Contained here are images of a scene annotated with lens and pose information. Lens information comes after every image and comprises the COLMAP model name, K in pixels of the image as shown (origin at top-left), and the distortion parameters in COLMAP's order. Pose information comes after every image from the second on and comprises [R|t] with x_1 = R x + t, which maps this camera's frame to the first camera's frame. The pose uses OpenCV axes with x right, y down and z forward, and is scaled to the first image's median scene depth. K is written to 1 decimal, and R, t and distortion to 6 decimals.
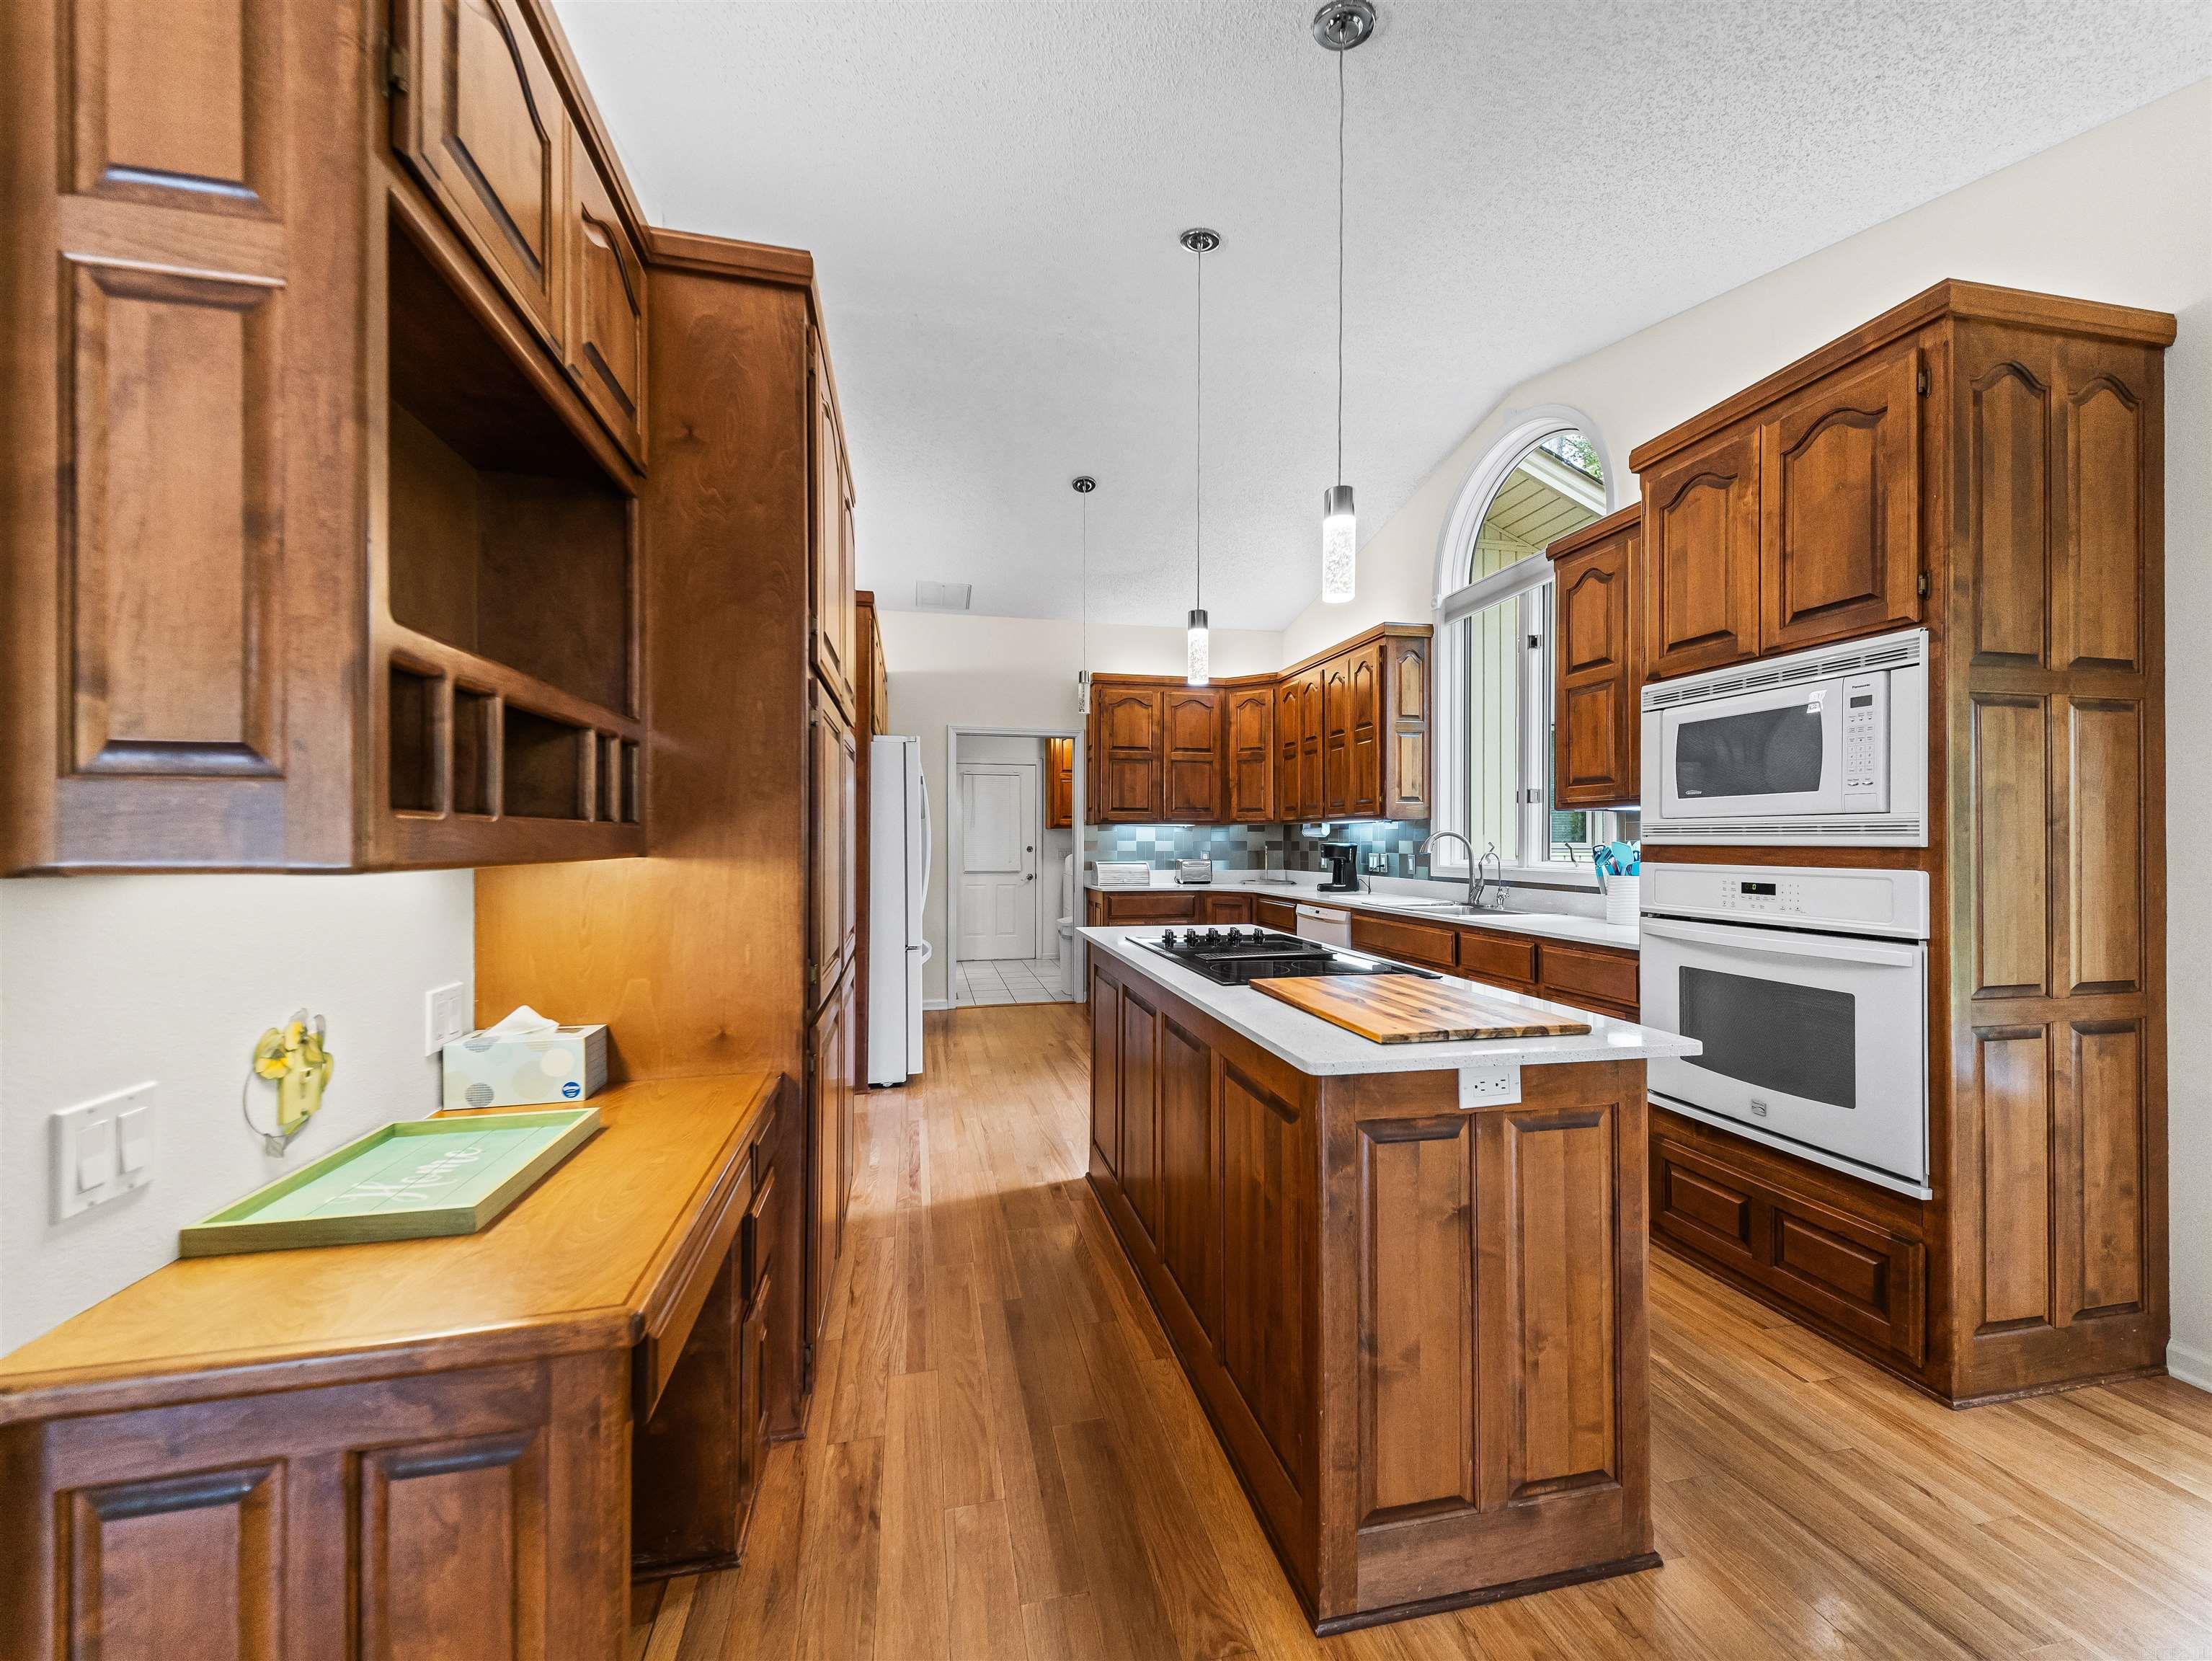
lens RADIAL K [[855.8, 0, 1107.1], [0, 855.8, 836.6], [0, 0, 1]] dist [0.027635, -0.008651]
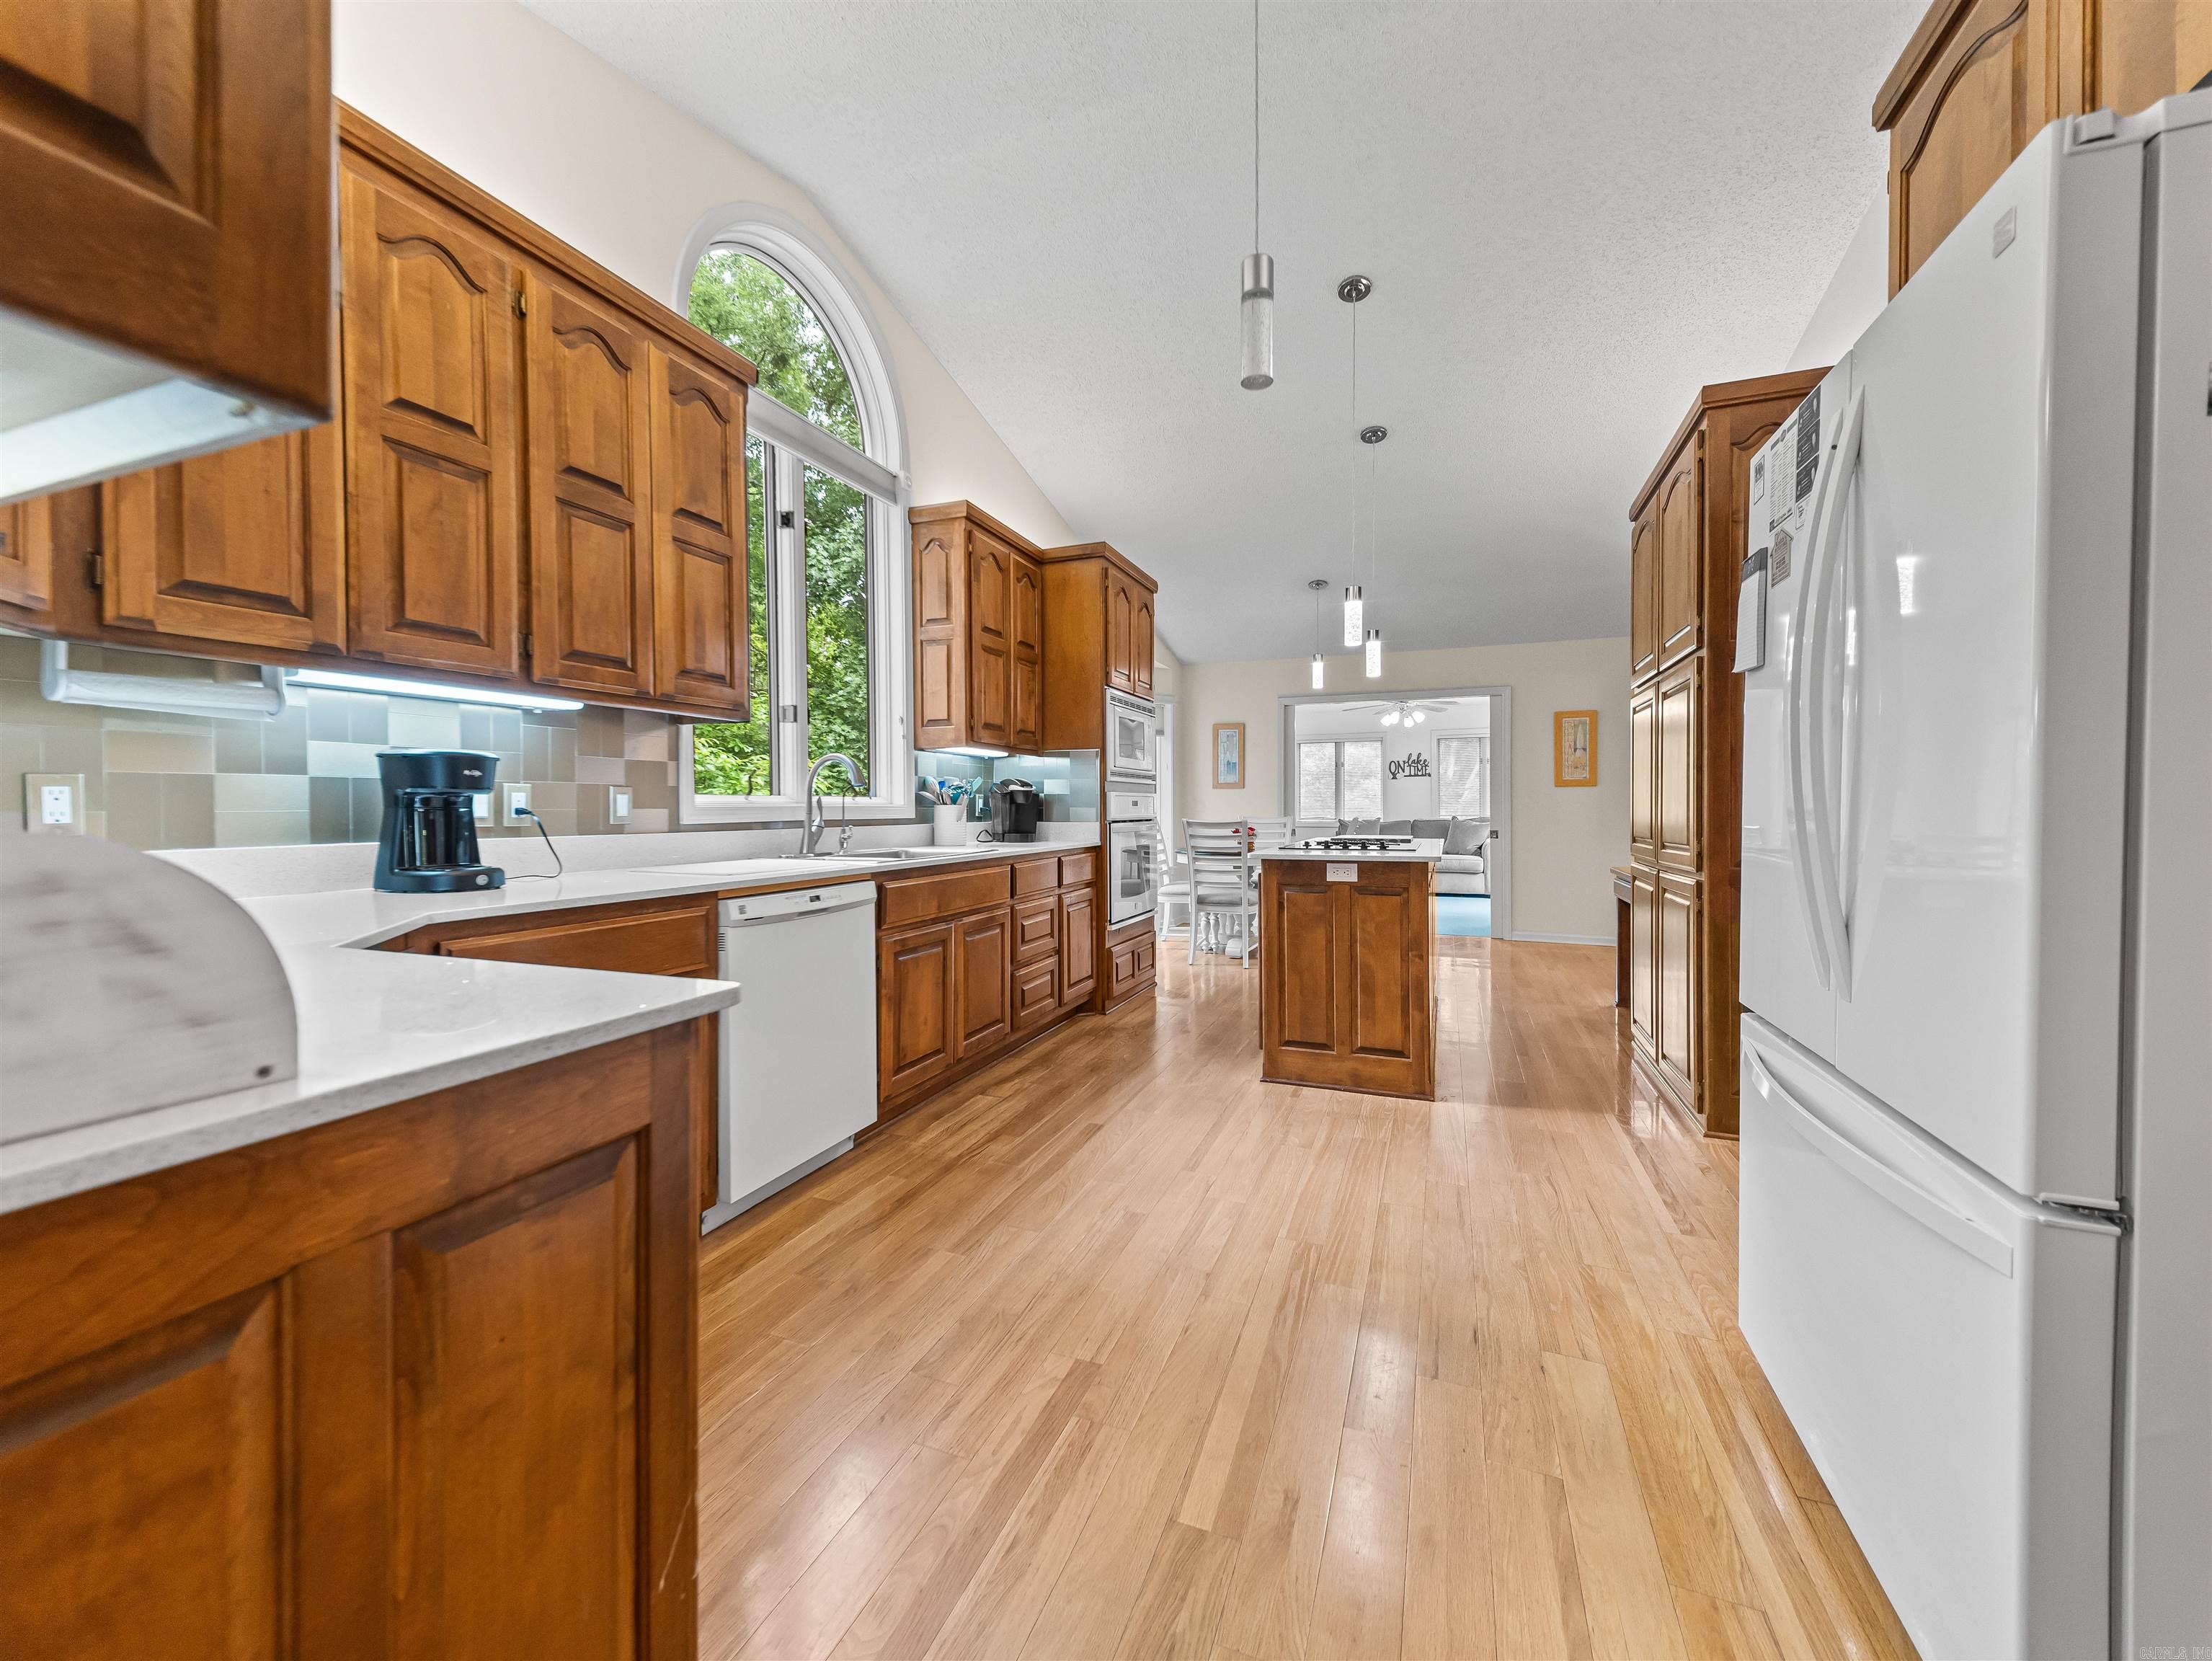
lens RADIAL K [[855.8, 0, 1107.2], [0, 855.8, 816.8], [0, 0, 1]] dist [0.027635, -0.008651]
pose [[-0.828549, -0.003108, 0.559908, -0.323157], [0.001033, 0.999974, 0.007080, 0.068760], [-0.559915, 0.006444, -0.828525, 2.434821]]
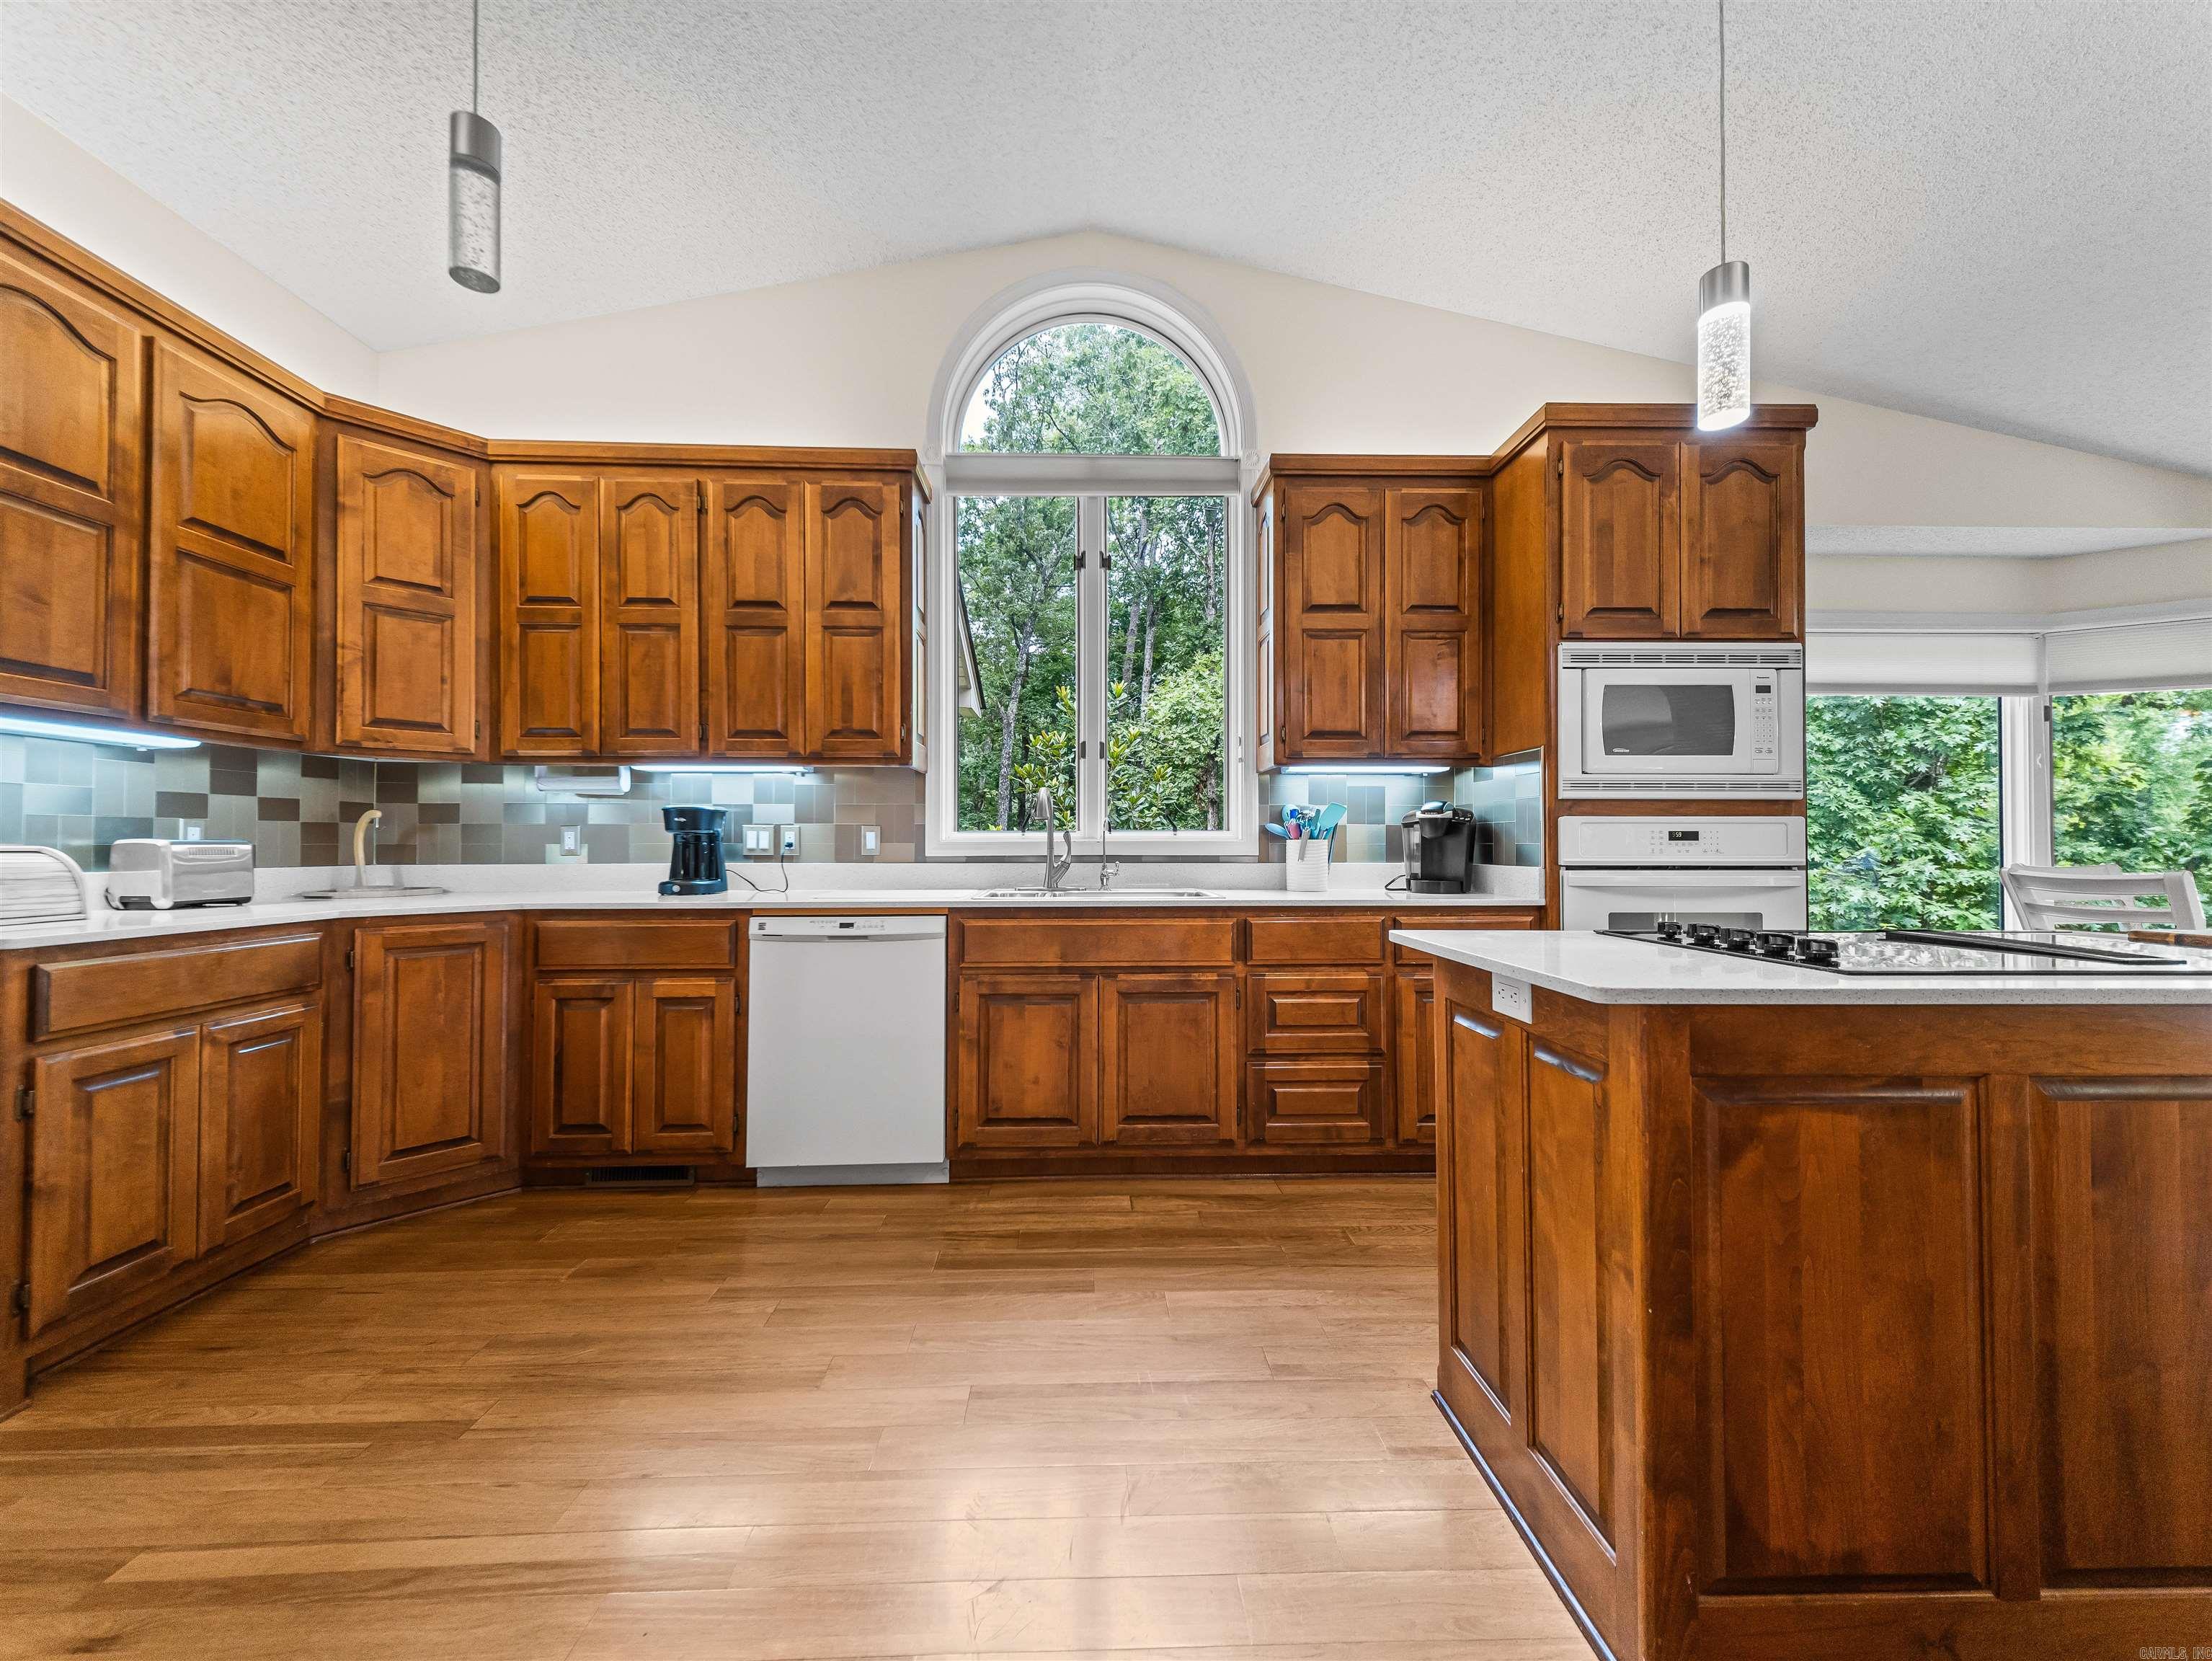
lens RADIAL K [[855.8, 0, 1107.4], [0, 855.8, 834.4], [0, 0, 1]] dist [0.027635, -0.008651]
pose [[0.186229, 0.013297, 0.982416, -0.476355], [-0.004976, 0.999908, -0.012591, 0.067420], [-0.982494, -0.002543, 0.186278, 1.361324]]
